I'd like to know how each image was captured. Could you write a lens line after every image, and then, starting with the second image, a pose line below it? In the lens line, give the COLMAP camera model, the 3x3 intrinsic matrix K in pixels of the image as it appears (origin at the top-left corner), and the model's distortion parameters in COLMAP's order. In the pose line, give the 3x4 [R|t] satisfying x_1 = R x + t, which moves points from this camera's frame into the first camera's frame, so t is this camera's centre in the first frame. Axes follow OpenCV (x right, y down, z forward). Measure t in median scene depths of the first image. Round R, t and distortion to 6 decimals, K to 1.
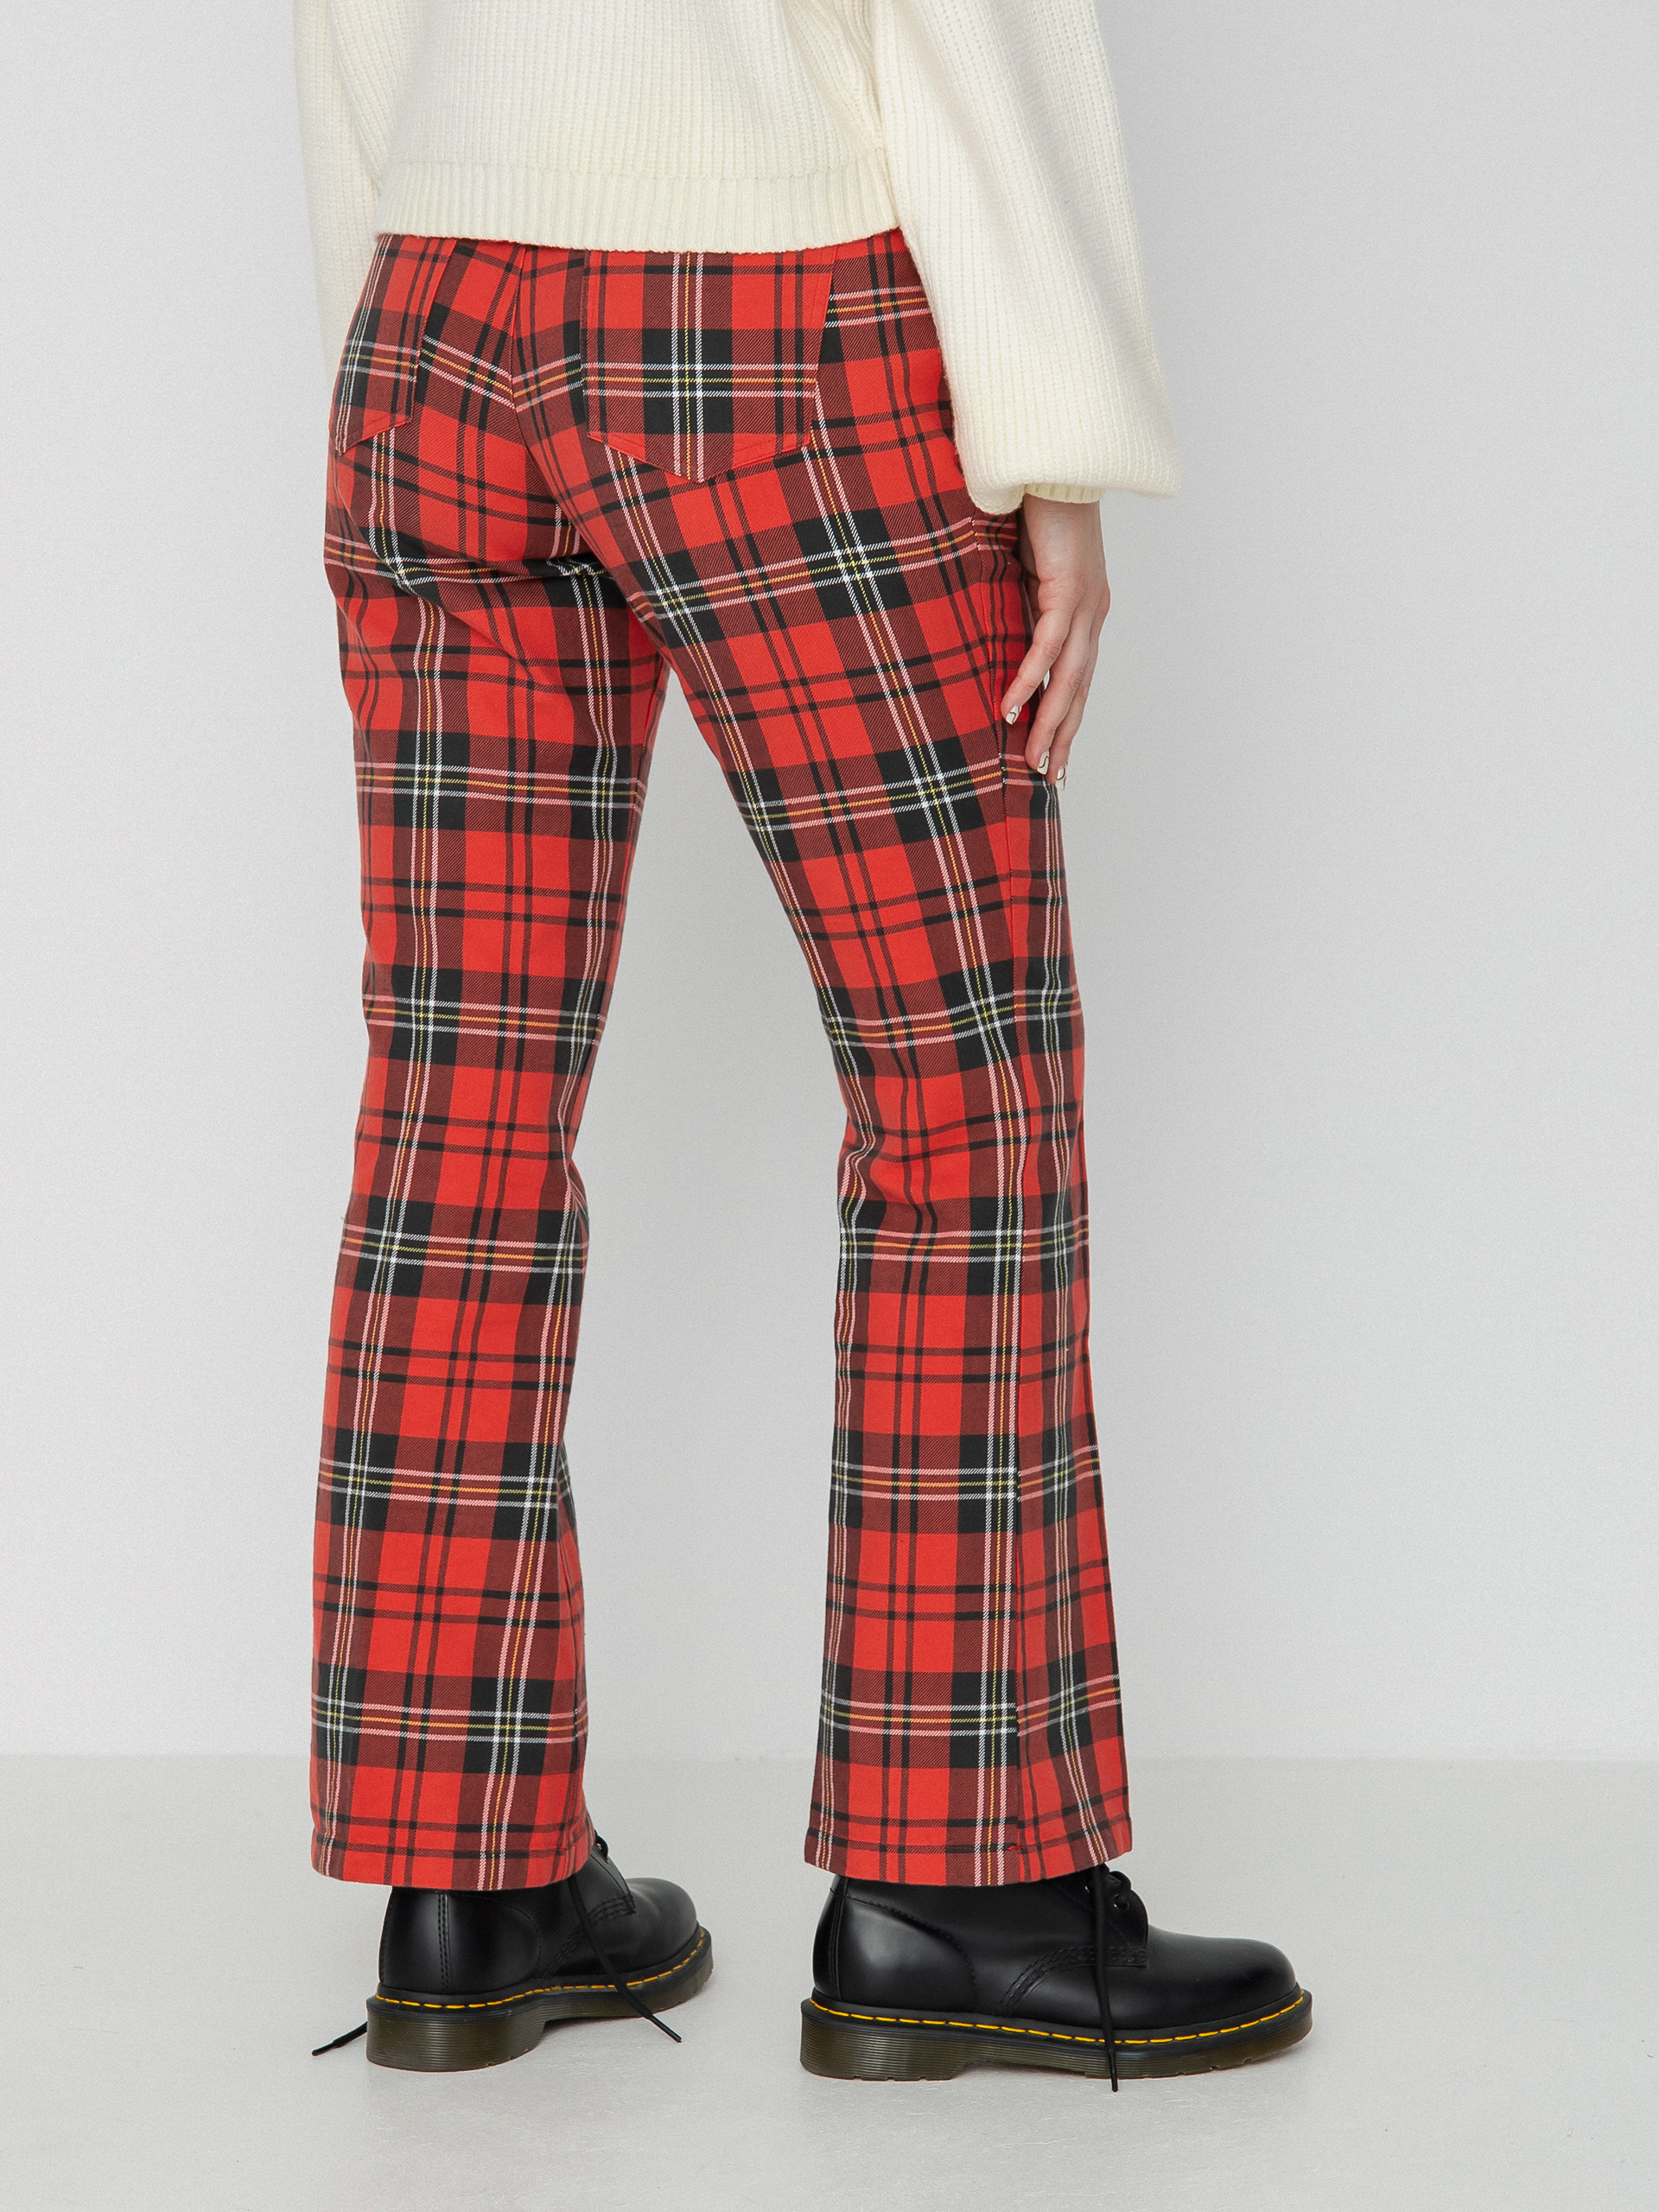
lens RADIAL K [[4358.6, 0, 829.5], [0, 4358.6, 1106.0], [0, 0, 1]] dist [-0.150237, -0.019002]
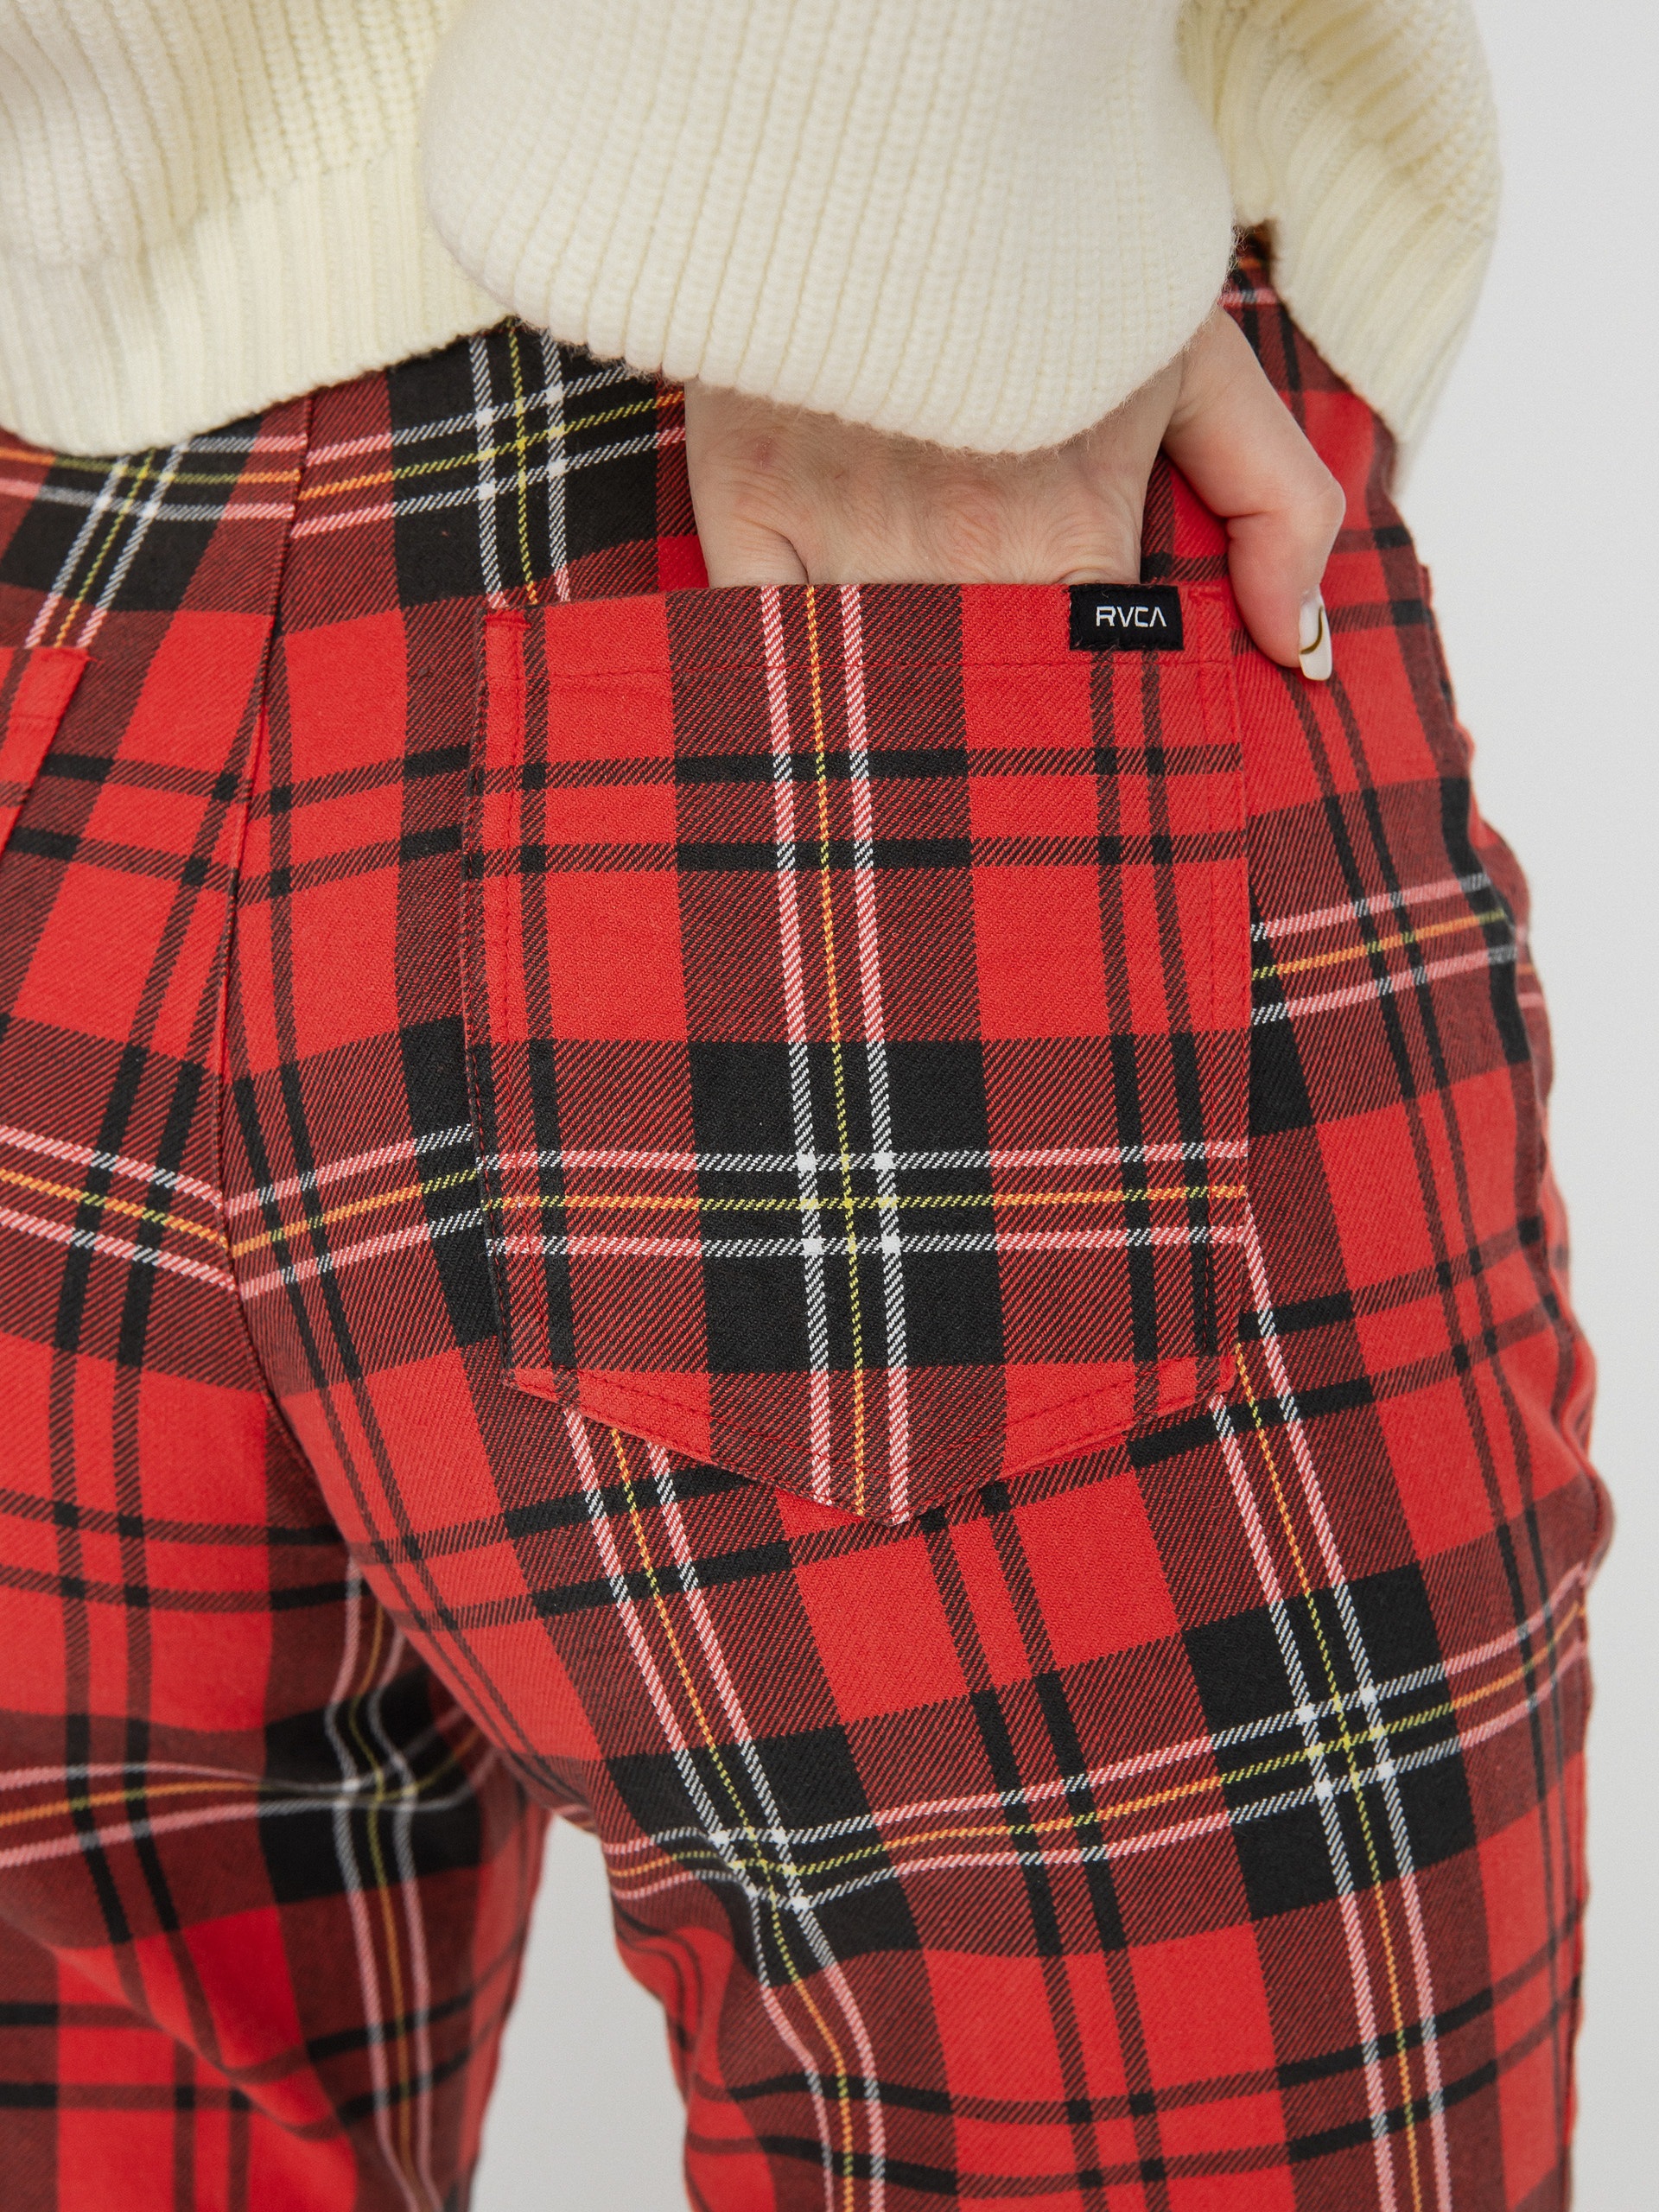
lens RADIAL K [[3610.0, 0, 829.5], [0, 3610.0, 1106.0], [0, 0, 1]] dist [0.208161, -0.007979]
pose [[0.971141, -0.033378, 0.236157, -0.095652], [0.066383, 0.988861, -0.133220, -0.138769], [-0.229080, 0.145052, 0.962540, 0.743481]]
